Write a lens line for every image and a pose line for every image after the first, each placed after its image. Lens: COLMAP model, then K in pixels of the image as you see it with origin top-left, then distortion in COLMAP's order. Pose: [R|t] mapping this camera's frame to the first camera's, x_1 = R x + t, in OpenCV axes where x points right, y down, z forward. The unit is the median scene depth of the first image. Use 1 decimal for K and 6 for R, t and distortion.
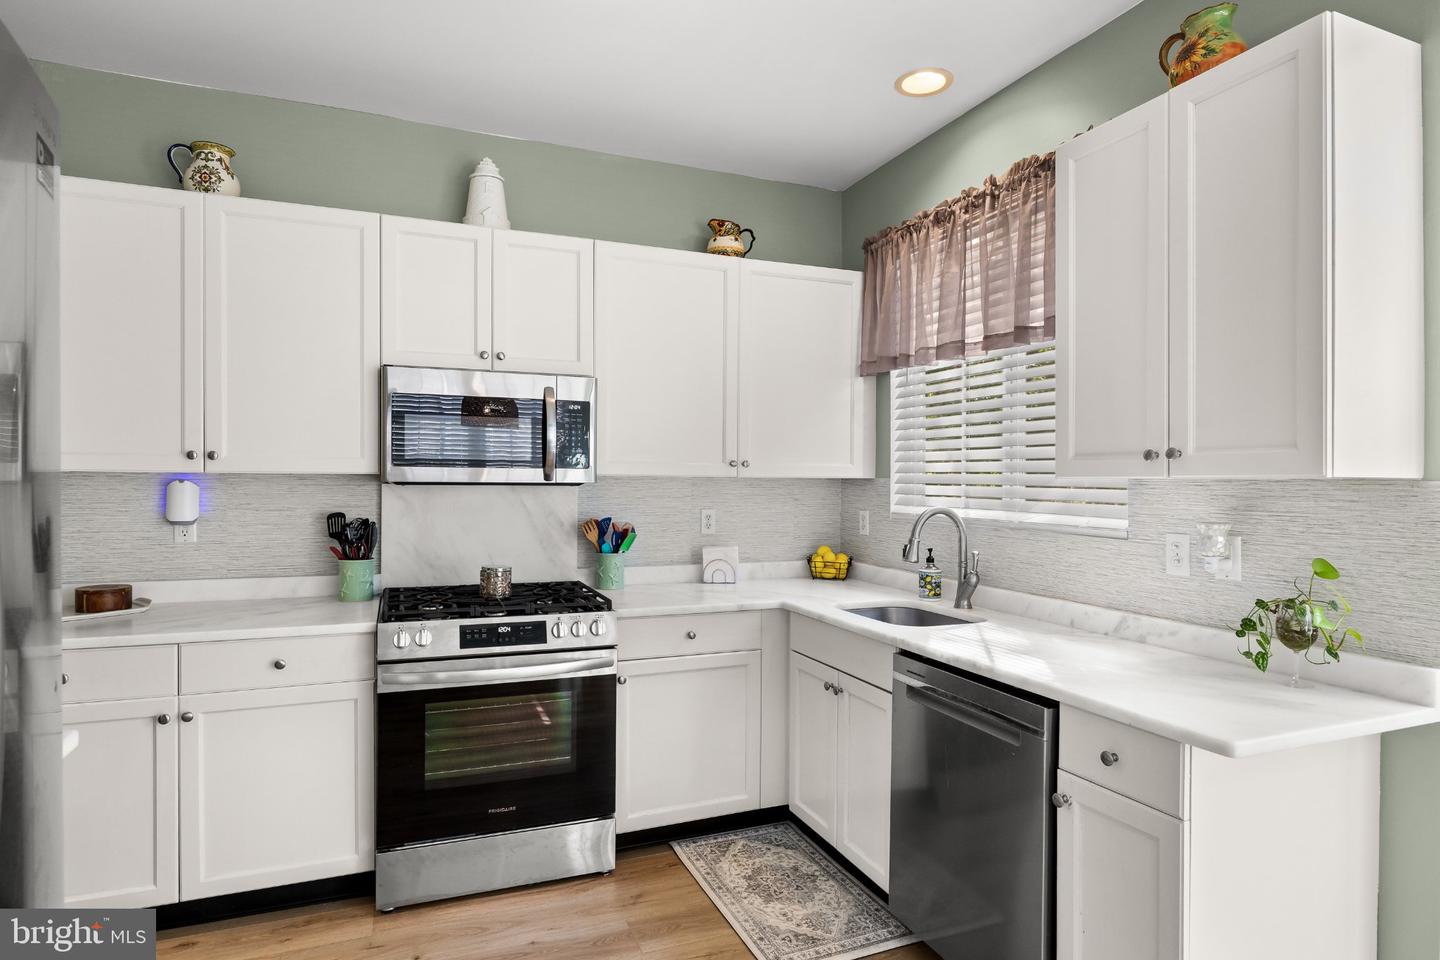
lens RADIAL K [[808.5, 0, 691.1], [0, 808.5, 476.5], [0, 0, 1]] dist [0.020955, -0.011735]
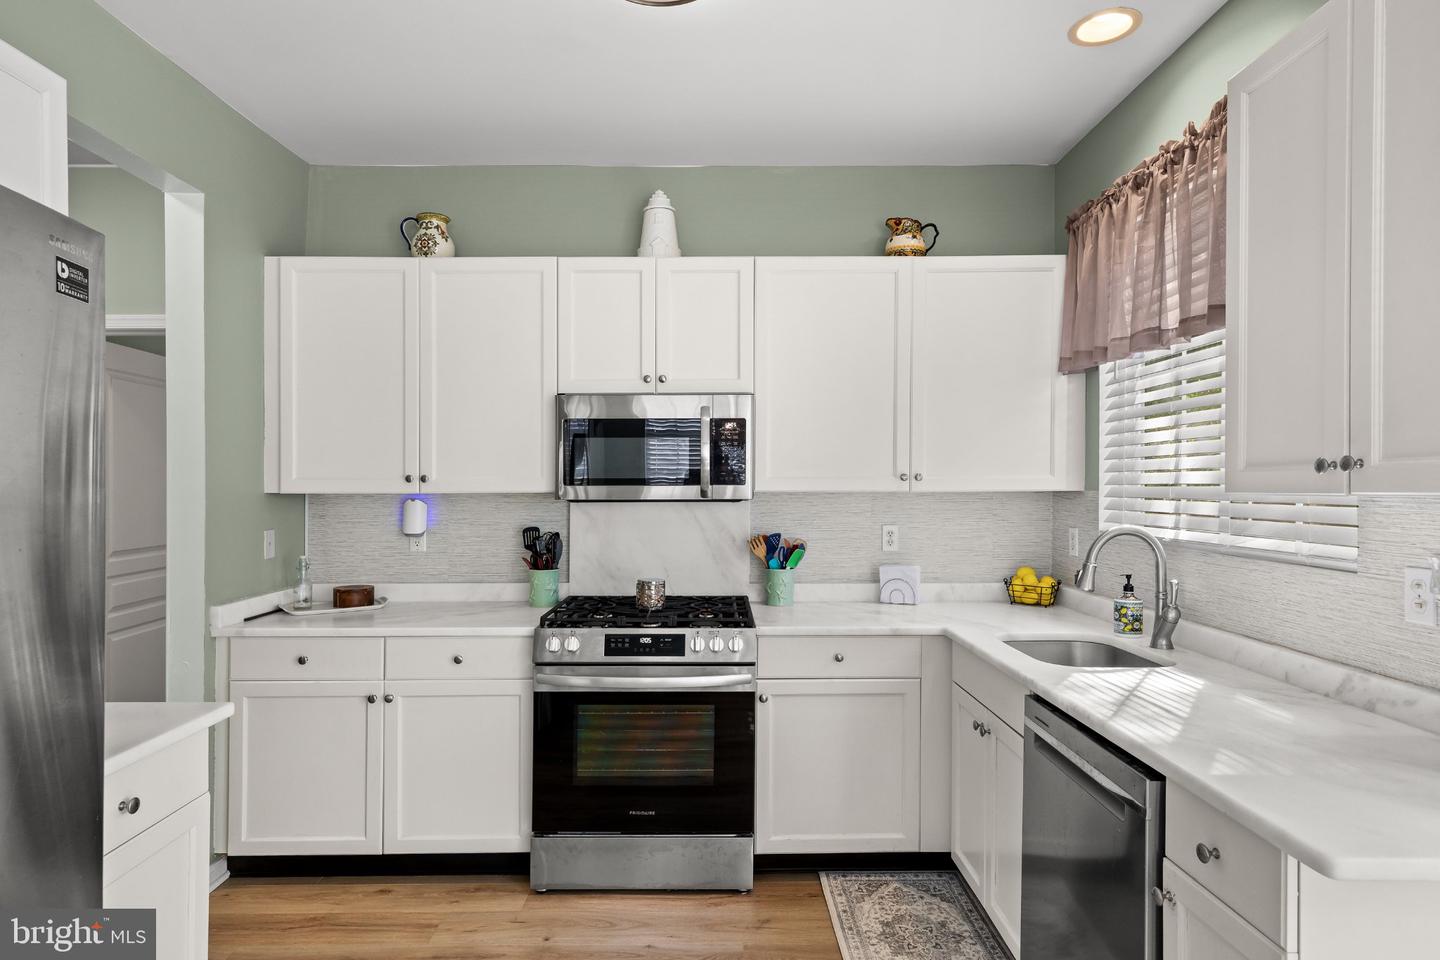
lens RADIAL K [[808.5, 0, 713.0], [0, 808.5, 482.2], [0, 0, 1]] dist [0.020955, -0.011735]
pose [[0.929739, -0.012762, -0.367997, 0.221573], [0.011621, 0.999918, -0.005317, -0.009070], [0.368035, 0.000667, 0.929812, 0.055991]]
